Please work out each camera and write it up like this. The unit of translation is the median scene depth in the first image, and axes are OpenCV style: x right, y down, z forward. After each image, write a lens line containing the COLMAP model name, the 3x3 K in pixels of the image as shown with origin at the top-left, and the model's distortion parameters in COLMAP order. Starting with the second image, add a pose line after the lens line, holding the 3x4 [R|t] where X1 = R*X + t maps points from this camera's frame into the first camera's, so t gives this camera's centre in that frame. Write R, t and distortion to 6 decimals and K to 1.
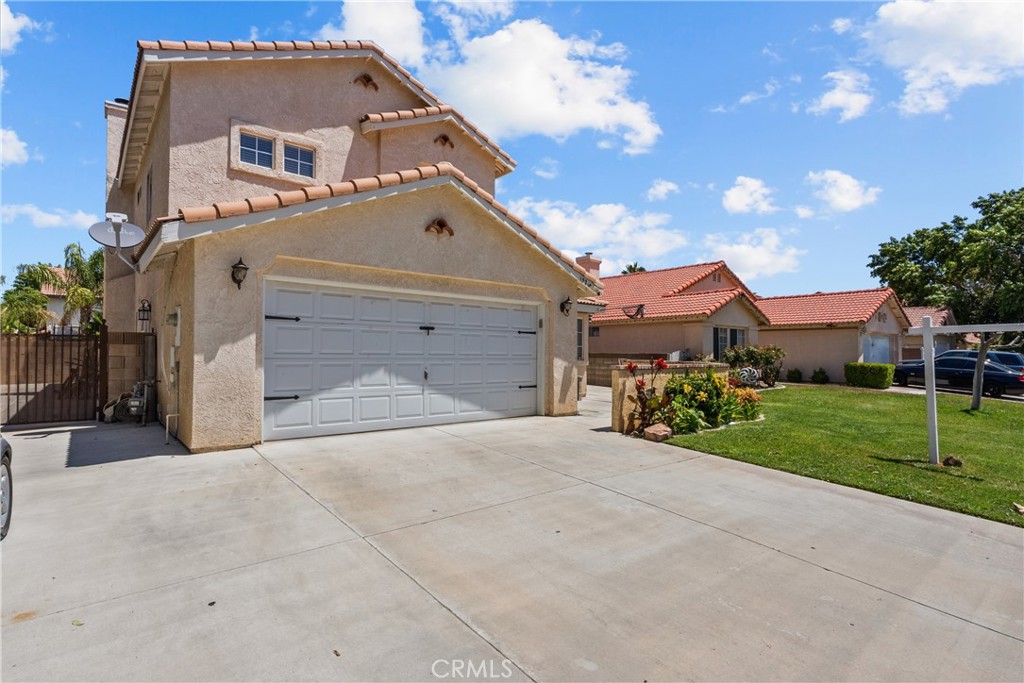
lens RADIAL K [[507.6, 0, 511.2], [0, 507.6, 344.8], [0, 0, 1]] dist [0.009990, -0.000836]
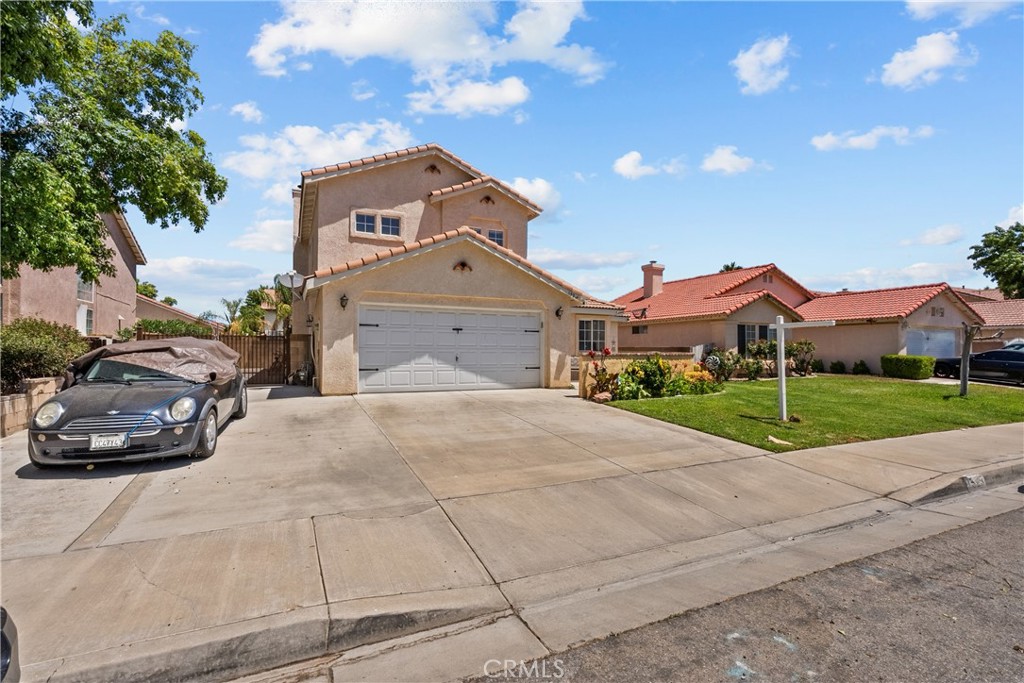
lens RADIAL K [[468.4, 0, 510.5], [0, 468.4, 345.8], [0, 0, 1]] dist [-0.003687, 0.004526]
pose [[0.967206, -0.005006, -0.253945, 0.319711], [0.006512, 0.999966, 0.005090, 0.010672], [0.253911, -0.006577, 0.967205, -0.331903]]
